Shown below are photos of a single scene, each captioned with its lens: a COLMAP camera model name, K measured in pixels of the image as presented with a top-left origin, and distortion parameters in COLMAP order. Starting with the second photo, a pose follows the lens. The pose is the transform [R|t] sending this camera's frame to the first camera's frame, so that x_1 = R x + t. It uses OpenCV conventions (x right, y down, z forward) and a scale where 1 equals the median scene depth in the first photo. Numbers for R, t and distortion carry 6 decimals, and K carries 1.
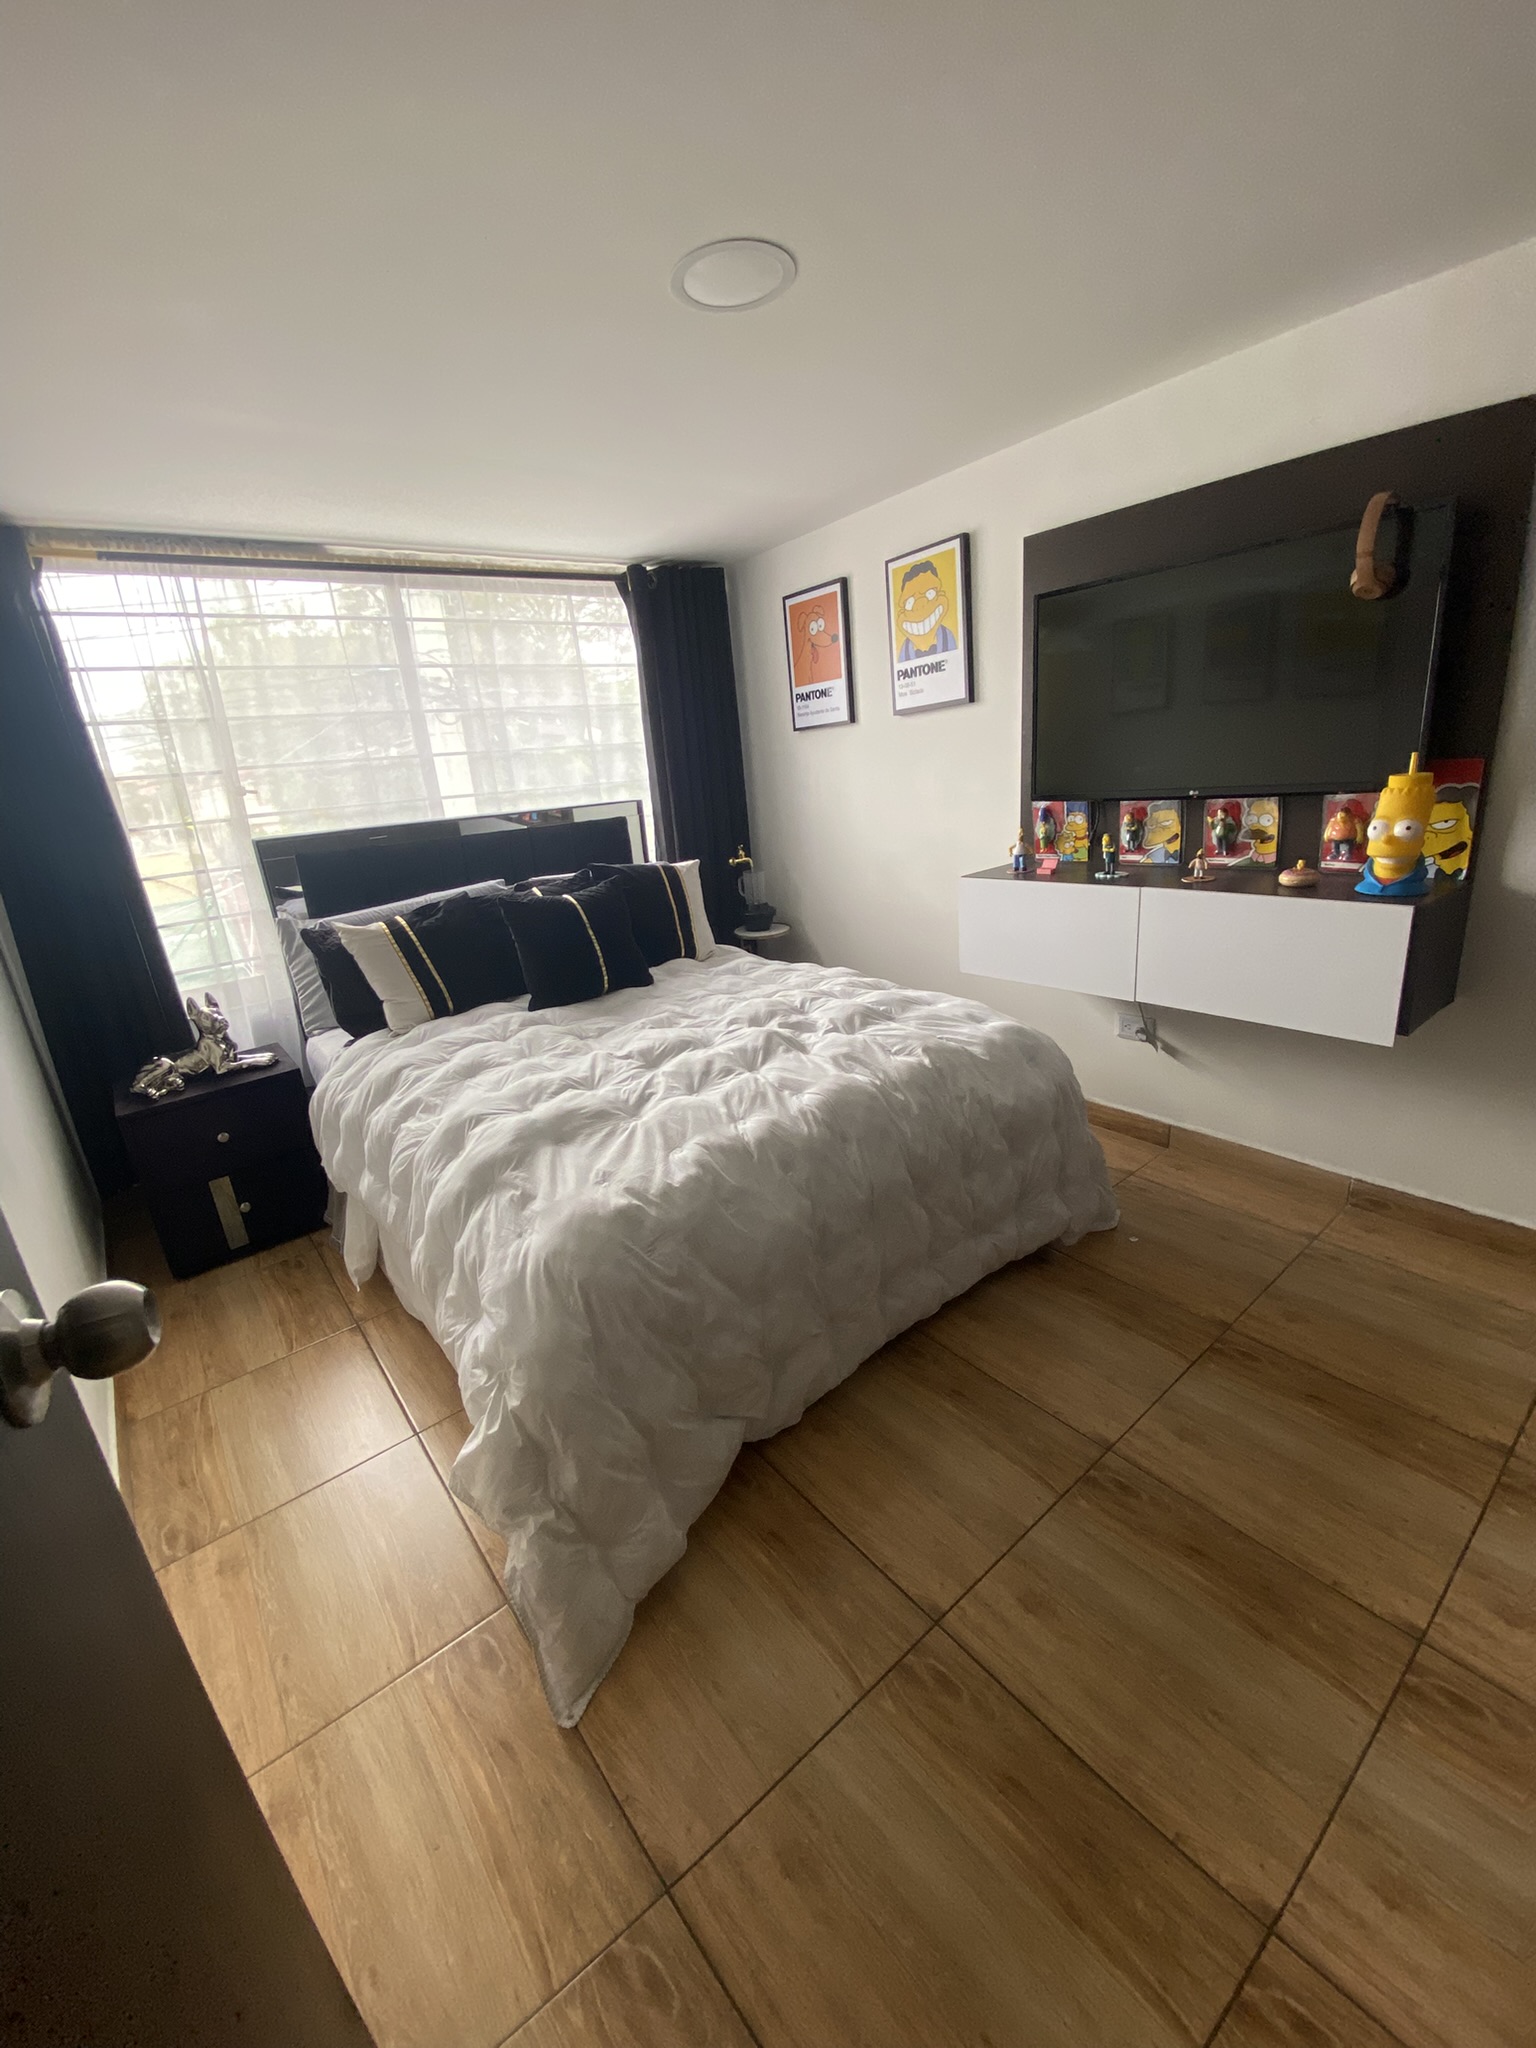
lens RADIAL K [[838.3, 0, 780.5], [0, 838.3, 1034.3], [0, 0, 1]] dist [0.001340, -0.009830]
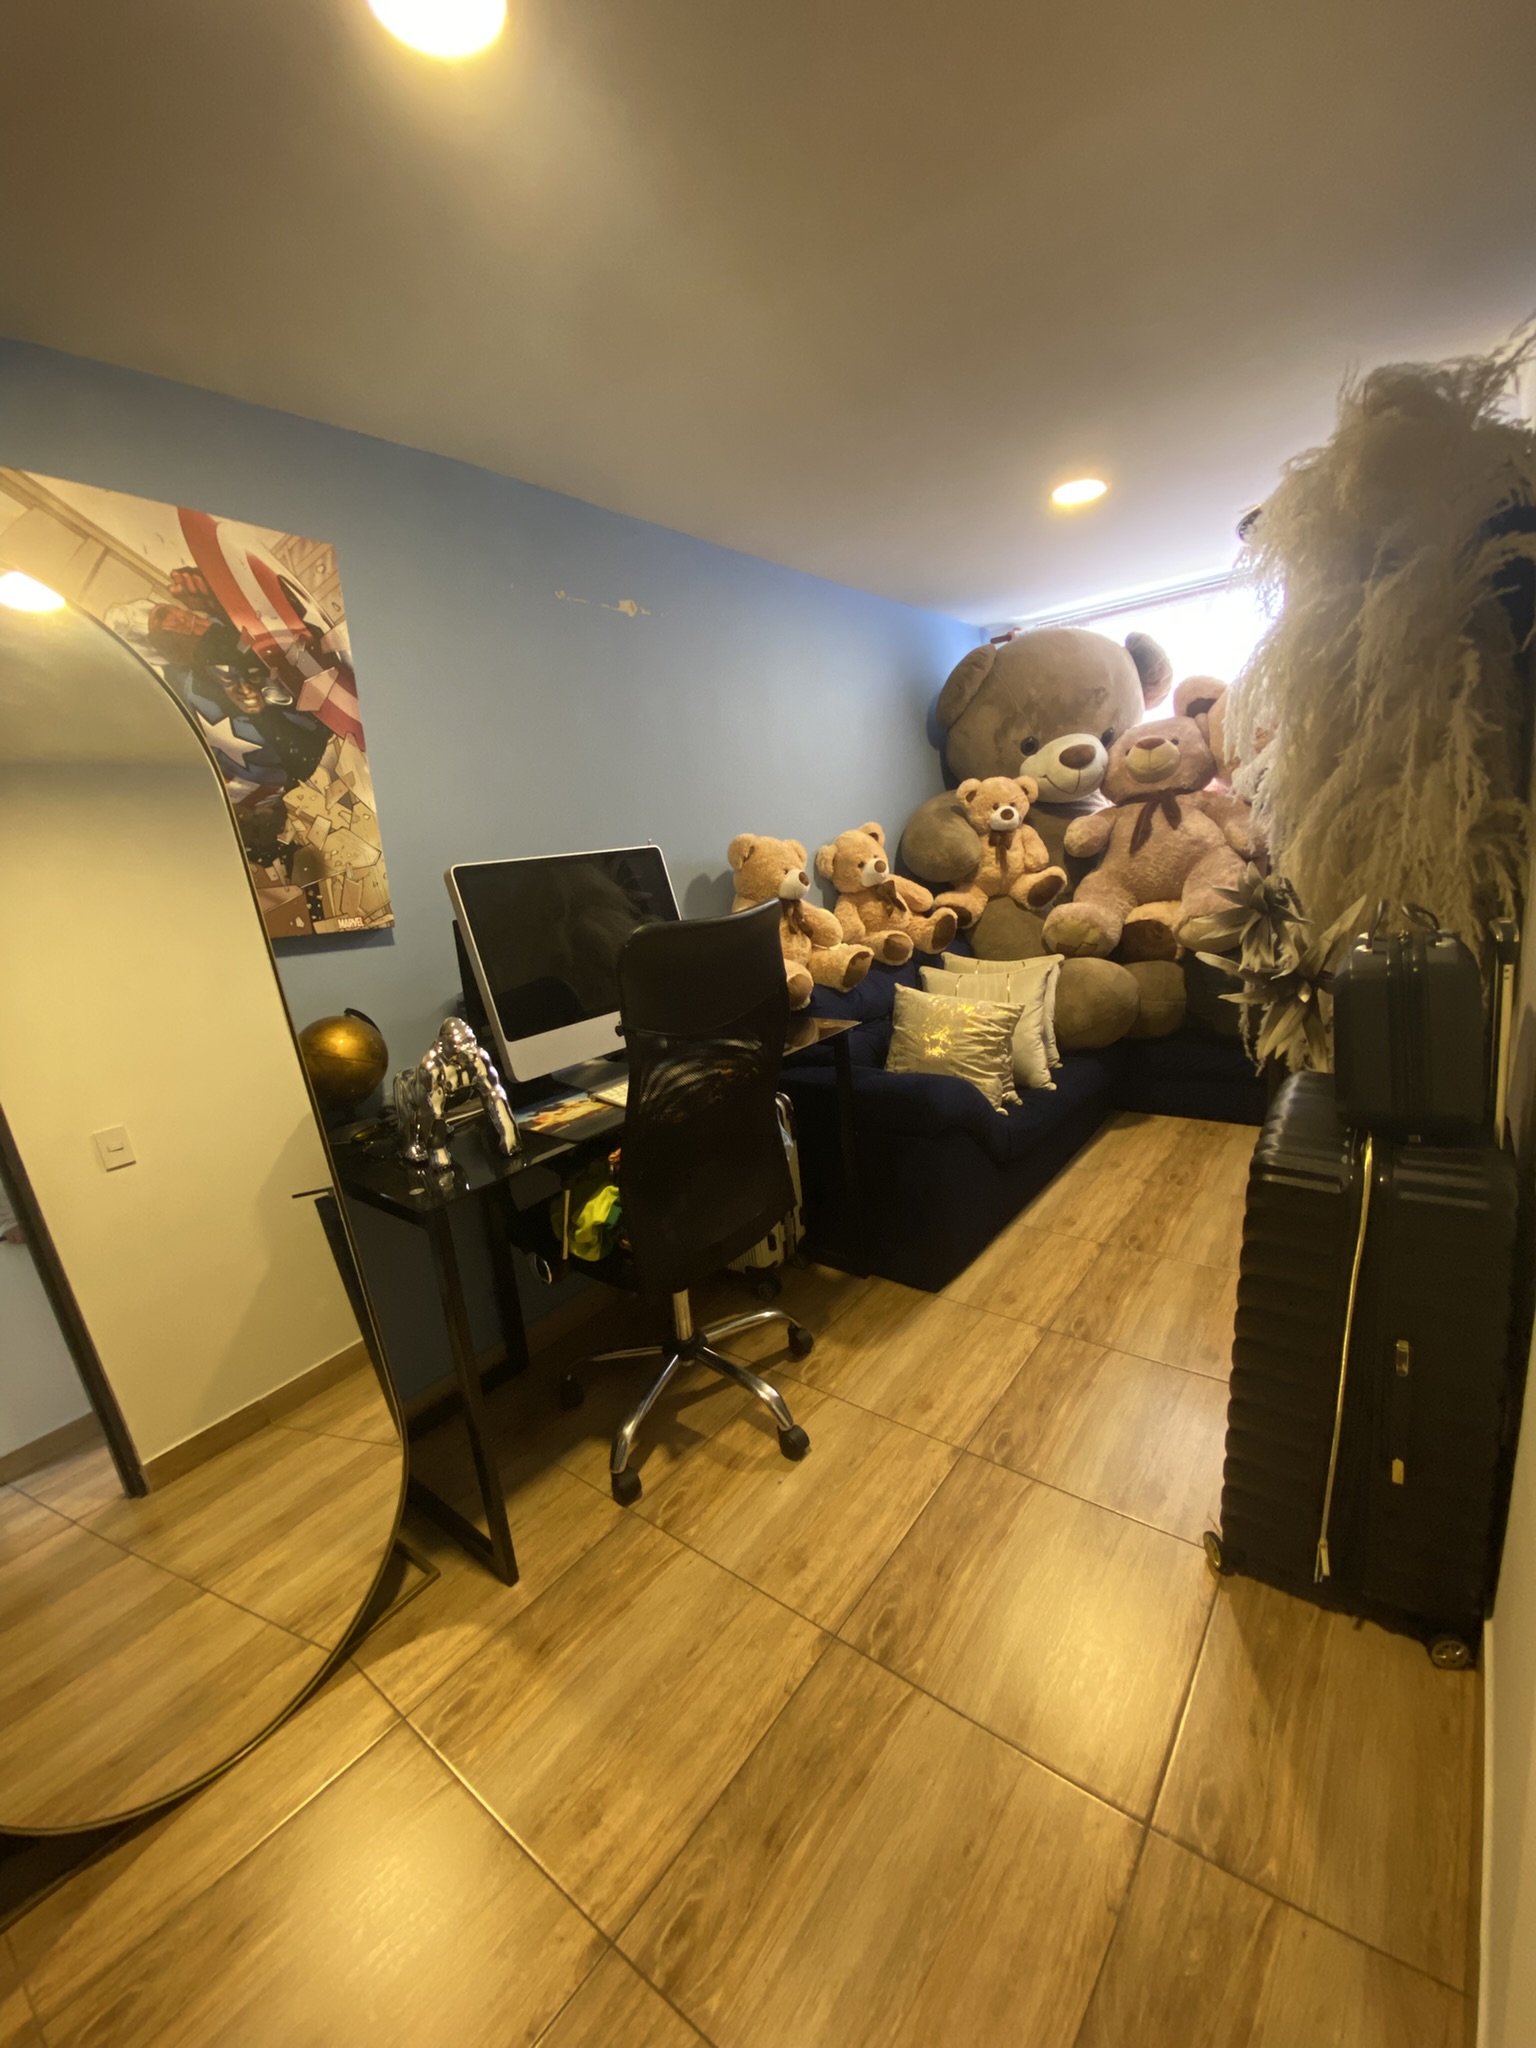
lens RADIAL K [[838.3, 0, 780.5], [0, 838.3, 1034.3], [0, 0, 1]] dist [0.001340, -0.009830]
pose [[-0.213656, -0.141094, 0.966666, -0.347750], [0.425232, 0.877422, 0.222055, -0.109073], [-0.879505, 0.458500, -0.127469, 0.415407]]
